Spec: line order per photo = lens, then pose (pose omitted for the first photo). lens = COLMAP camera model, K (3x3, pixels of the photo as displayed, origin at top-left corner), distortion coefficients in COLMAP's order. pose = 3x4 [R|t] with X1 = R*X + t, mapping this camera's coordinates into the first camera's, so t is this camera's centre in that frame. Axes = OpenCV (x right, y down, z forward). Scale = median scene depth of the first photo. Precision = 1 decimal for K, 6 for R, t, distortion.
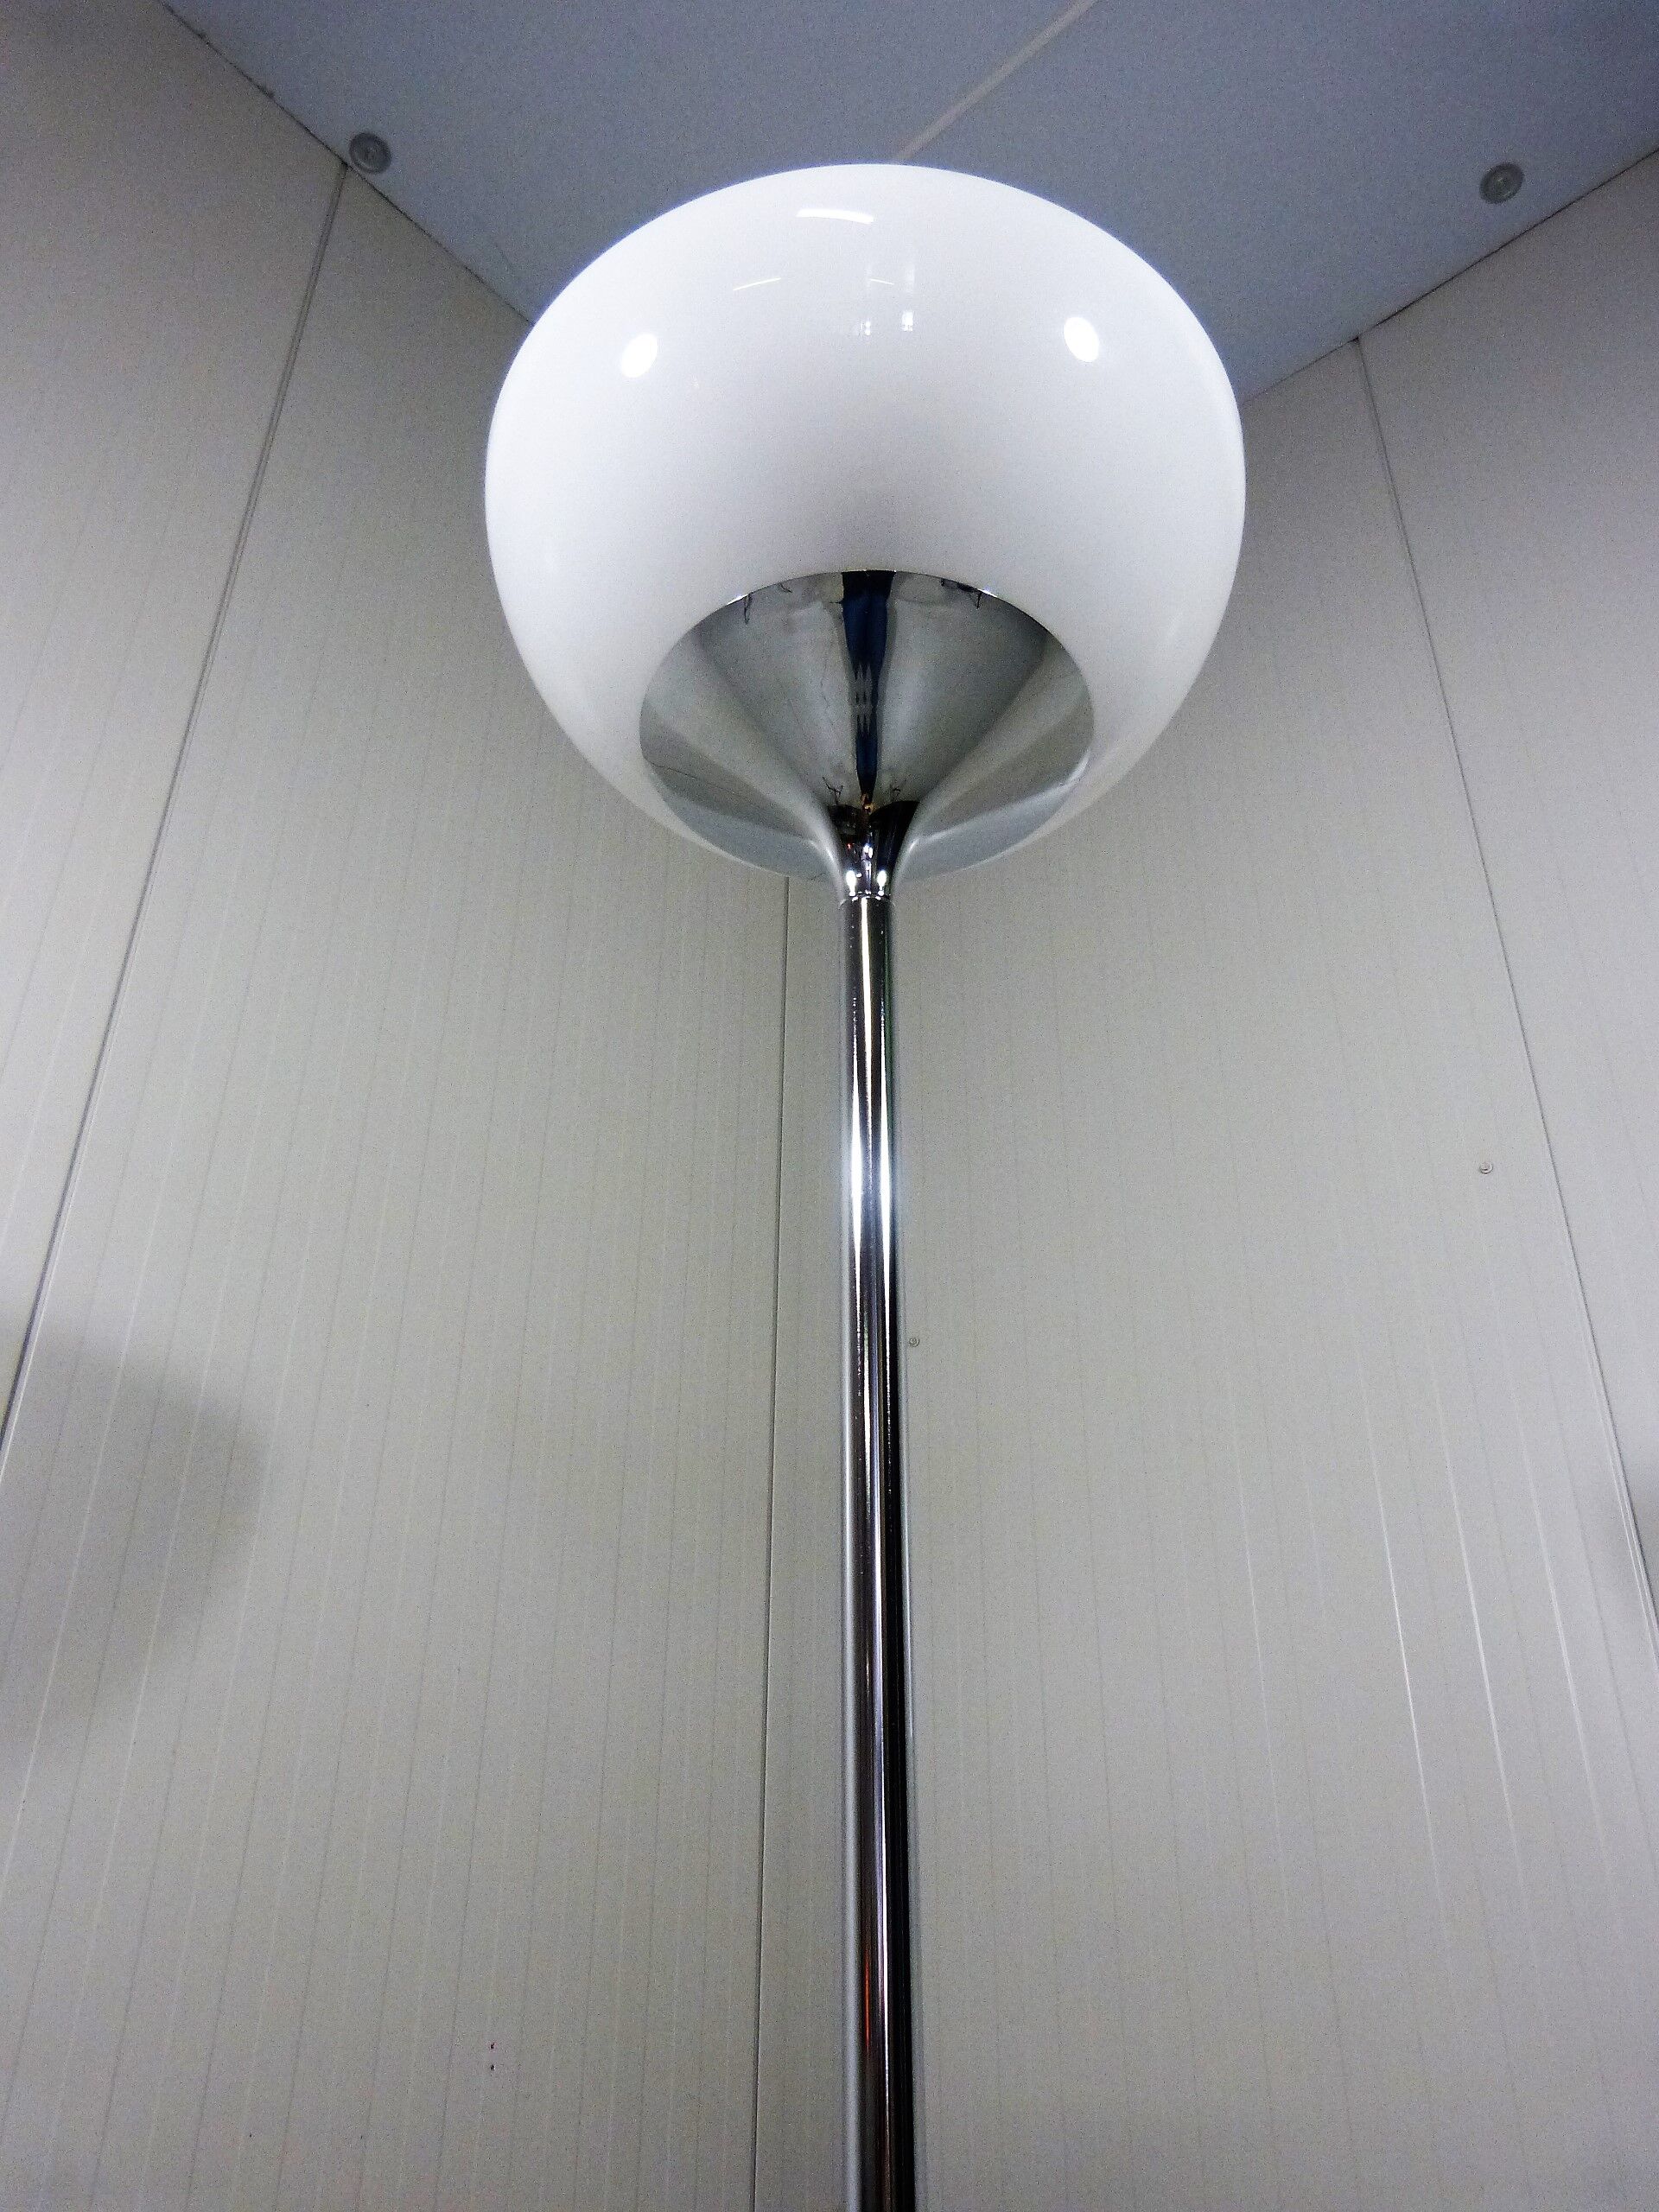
lens RADIAL K [[1654.7, 0, 838.7], [0, 1654.7, 1117.1], [0, 0, 1]] dist [-0.039367, 0.029353]
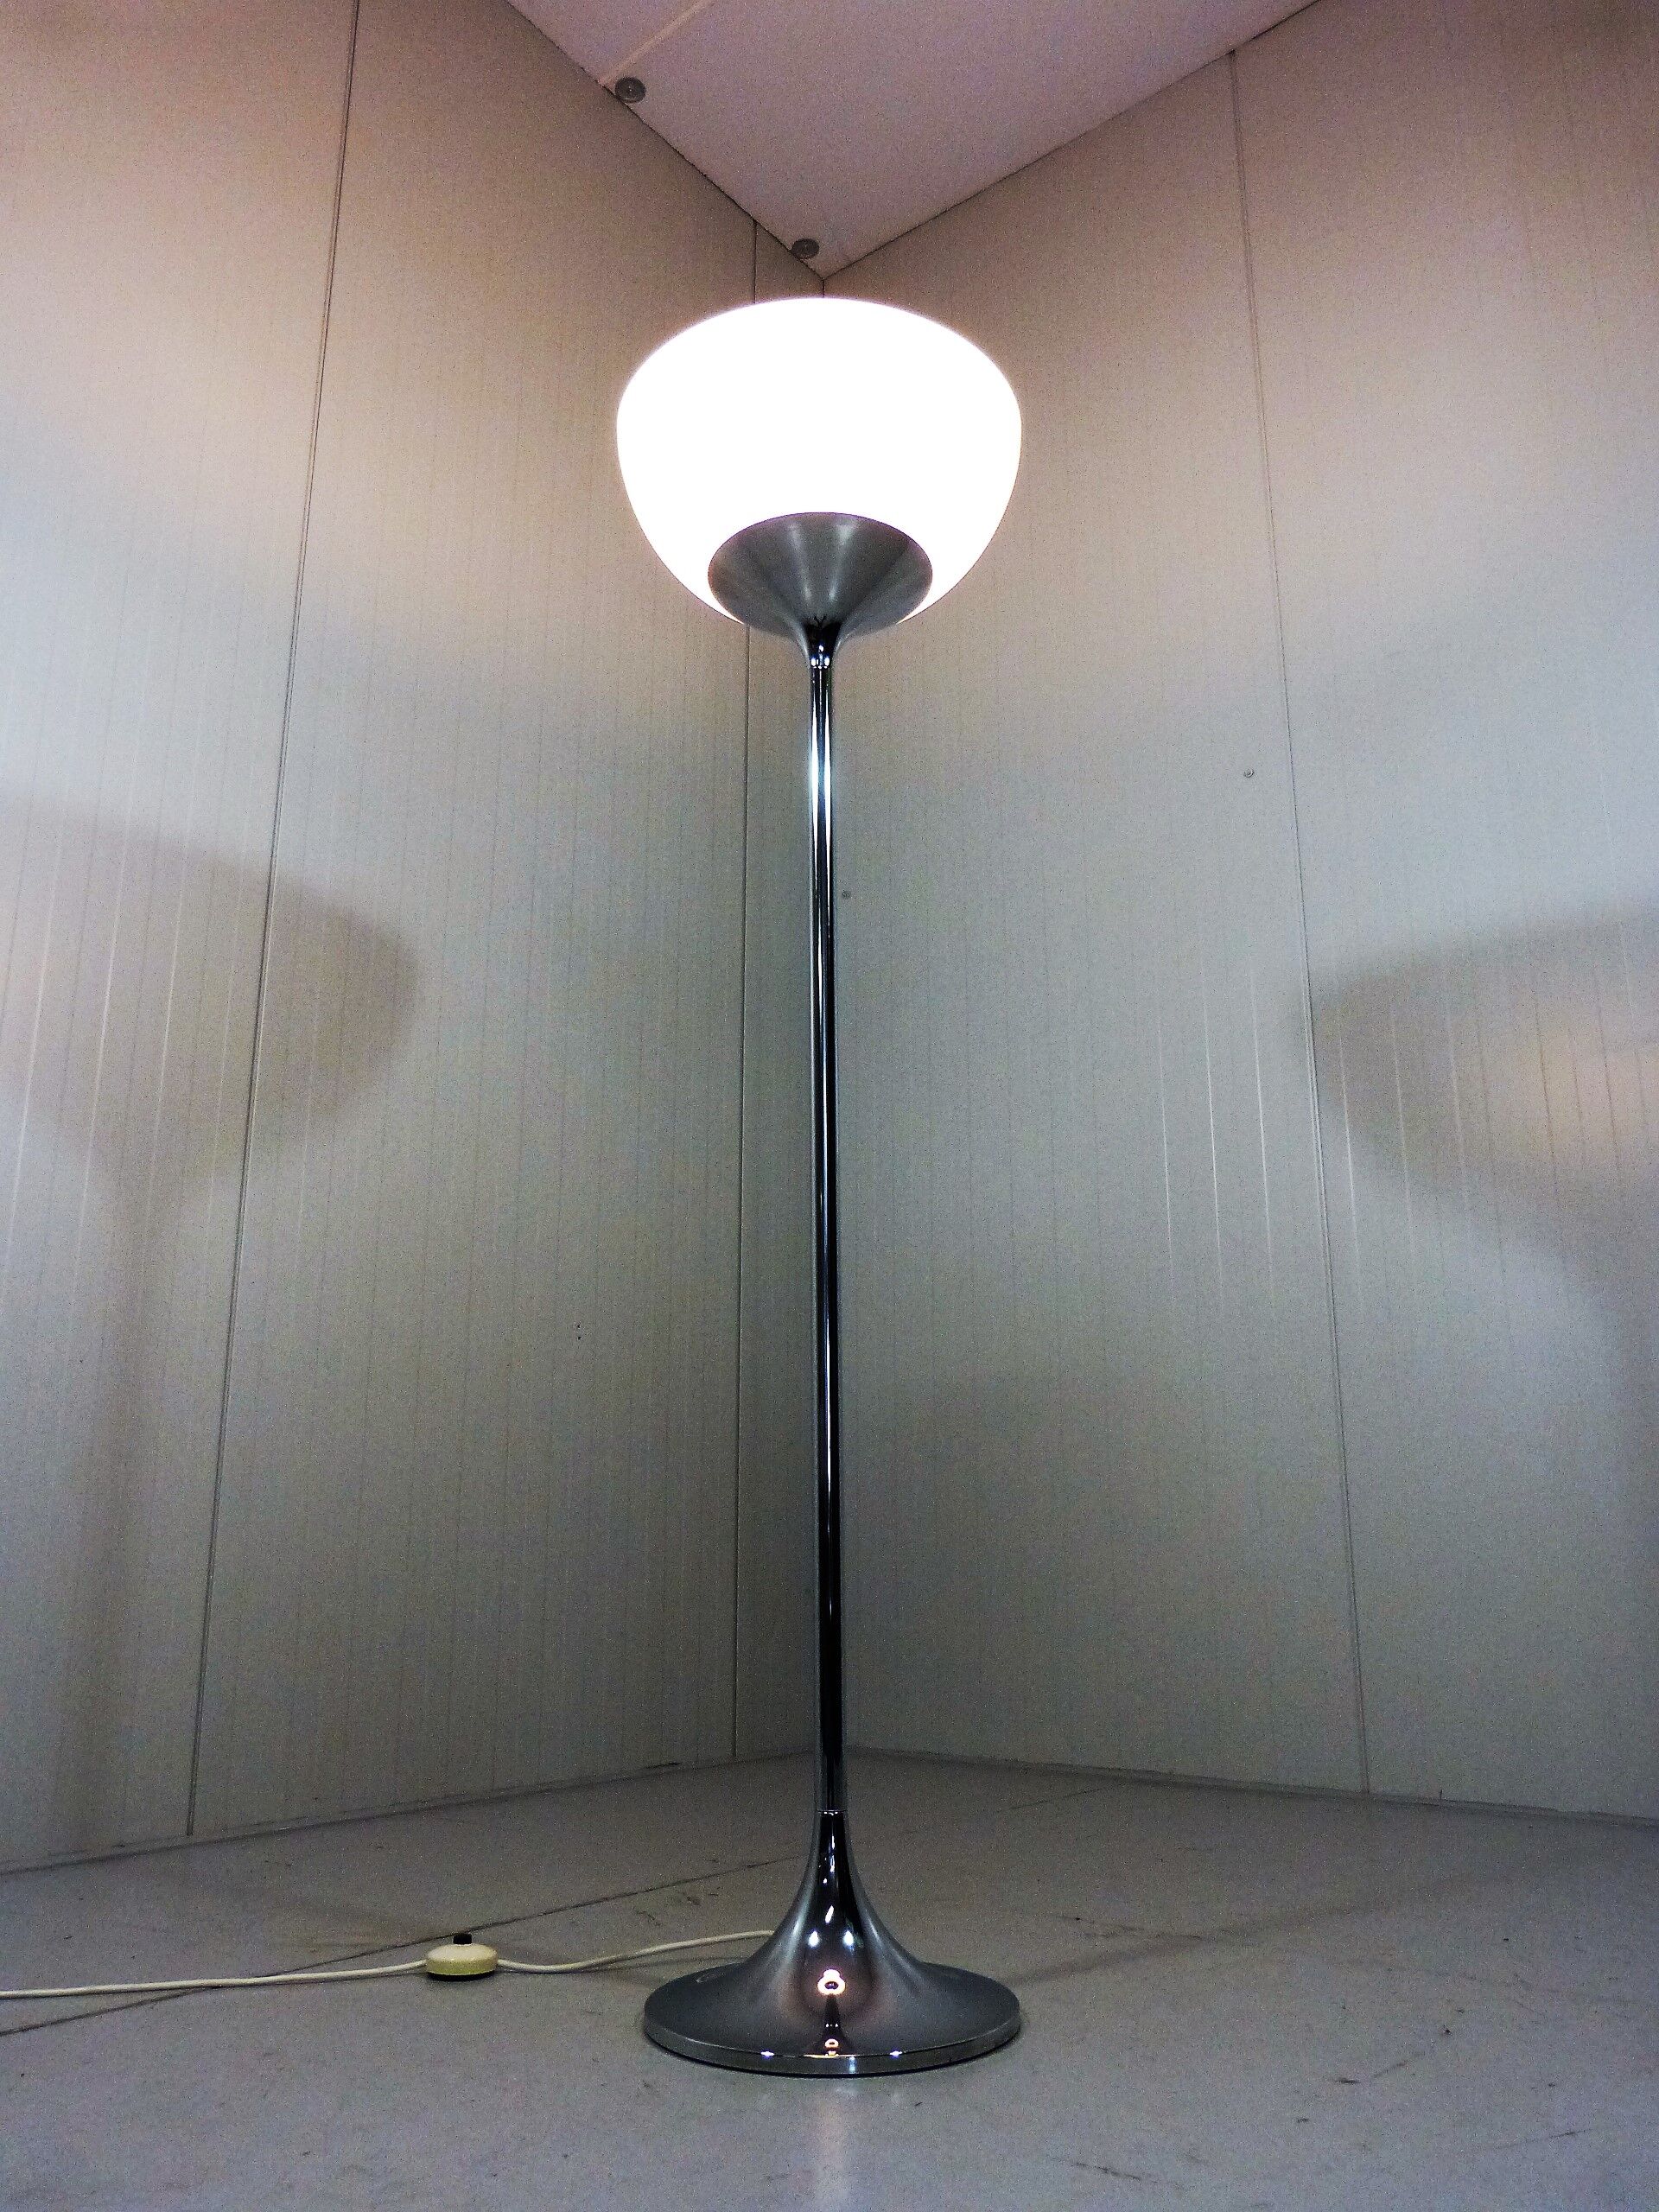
lens RADIAL K [[1654.7, 0, 836.3], [0, 1654.7, 1107.7], [0, 0, 1]] dist [-0.039367, 0.029353]
pose [[0.999256, -0.000696, 0.038572, -0.041468], [-0.008302, 0.972532, 0.232620, -0.058052], [-0.037675, -0.232767, 0.971802, -1.138162]]
